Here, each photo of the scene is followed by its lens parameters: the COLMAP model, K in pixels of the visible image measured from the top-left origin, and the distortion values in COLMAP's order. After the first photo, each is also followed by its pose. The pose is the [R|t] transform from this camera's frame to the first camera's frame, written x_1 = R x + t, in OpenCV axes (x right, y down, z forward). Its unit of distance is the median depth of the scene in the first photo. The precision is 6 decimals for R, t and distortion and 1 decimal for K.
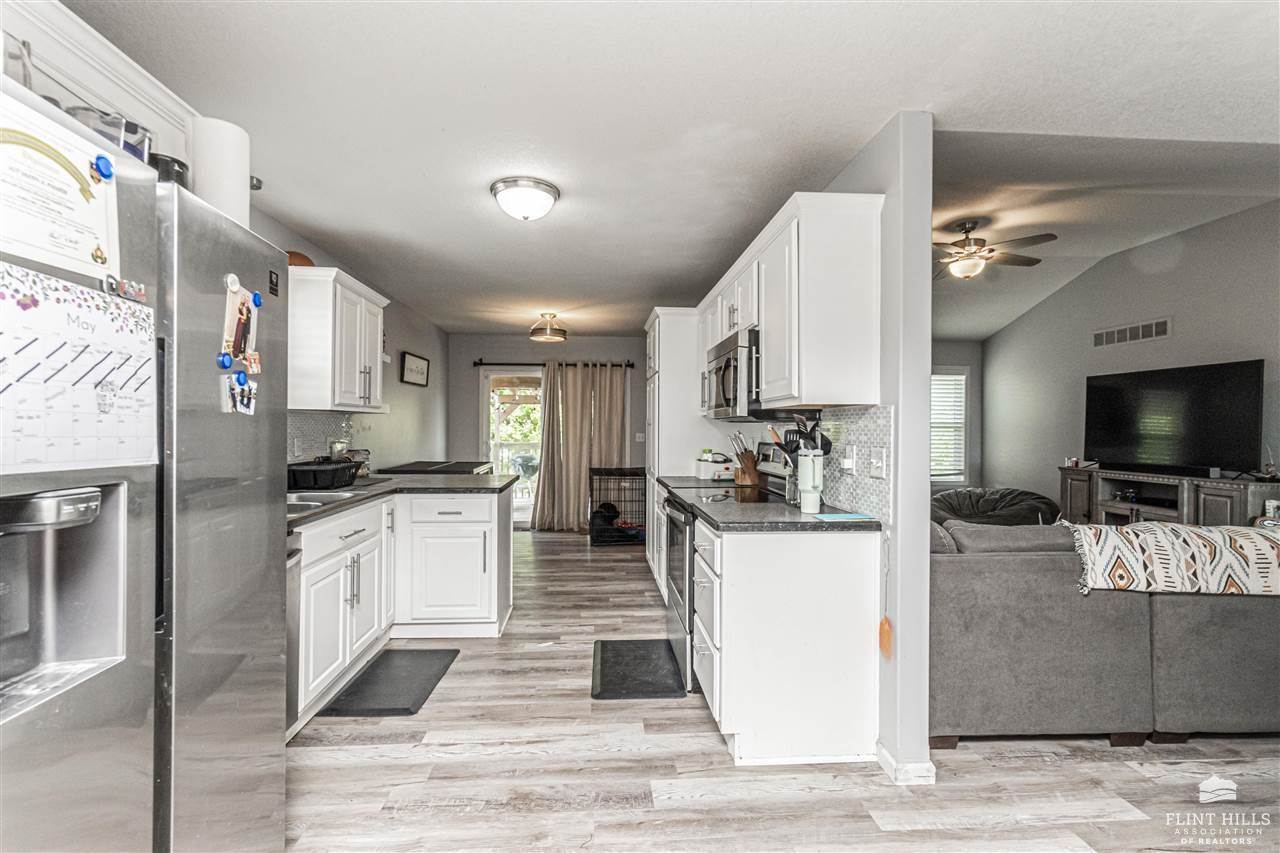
lens RADIAL K [[562.3, 0, 630.7], [0, 562.3, 429.7], [0, 0, 1]] dist [-0.002063, 0.001460]
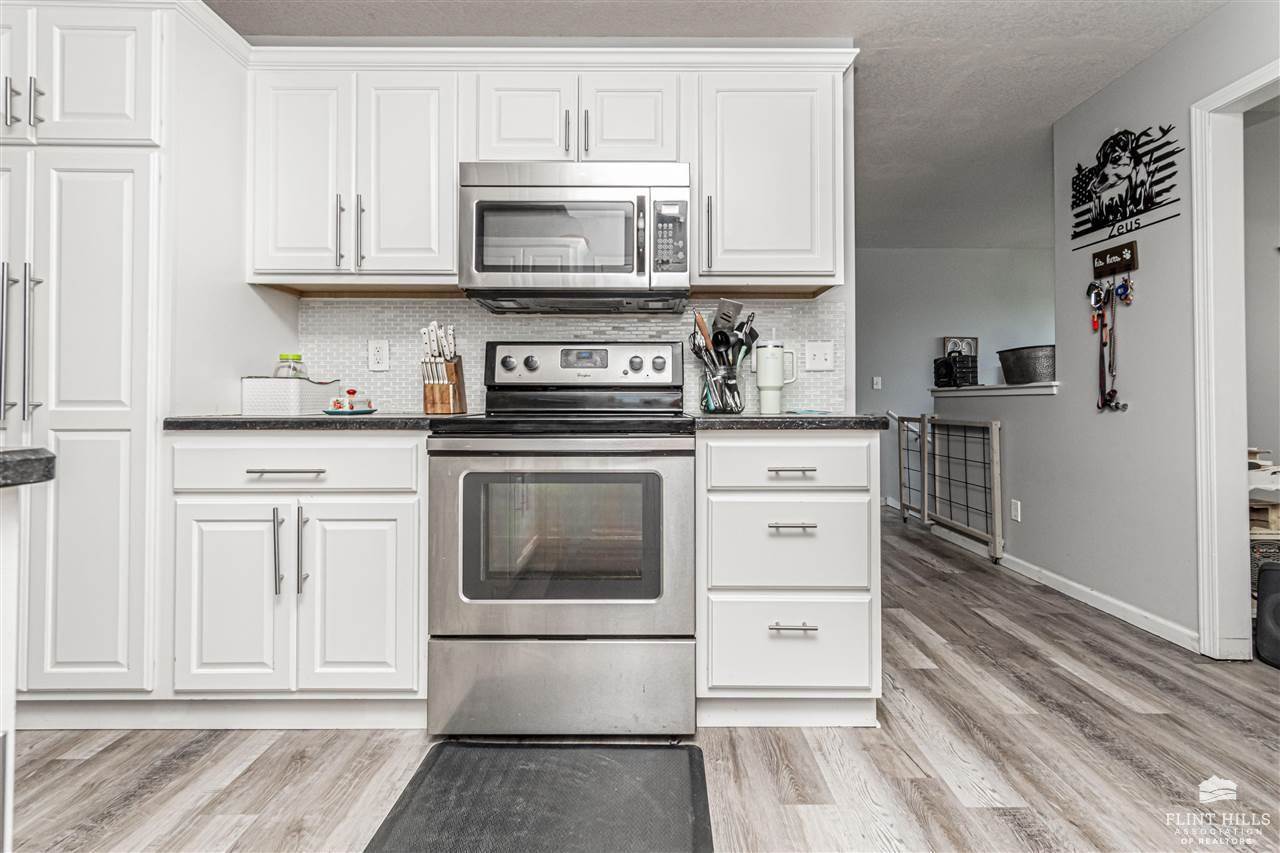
lens RADIAL K [[562.3, 0, 637.7], [0, 562.3, 397.4], [0, 0, 1]] dist [-0.002063, 0.001460]
pose [[0.063804, 0.010234, 0.997910, -0.398788], [0.000377, 0.999947, -0.010279, 0.093840], [-0.997962, 0.001032, 0.063797, 0.825621]]
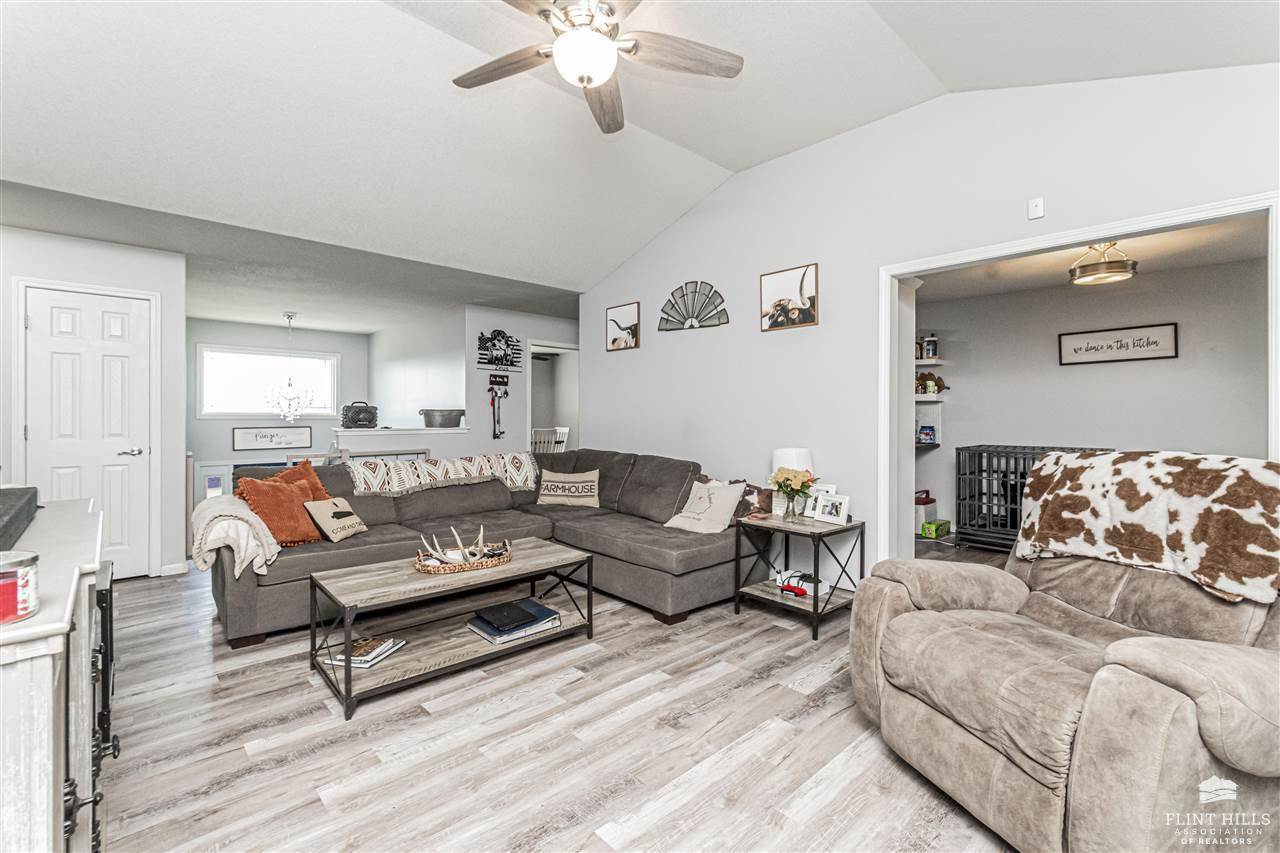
lens RADIAL K [[562.3, 0, 644.0], [0, 562.3, 414.1], [0, 0, 1]] dist [-0.002063, 0.001460]
pose [[-0.761937, -0.011581, -0.647548, 1.243743], [-0.011278, 0.999926, -0.004612, 0.021247], [0.647553, 0.003789, -0.762011, 1.998313]]
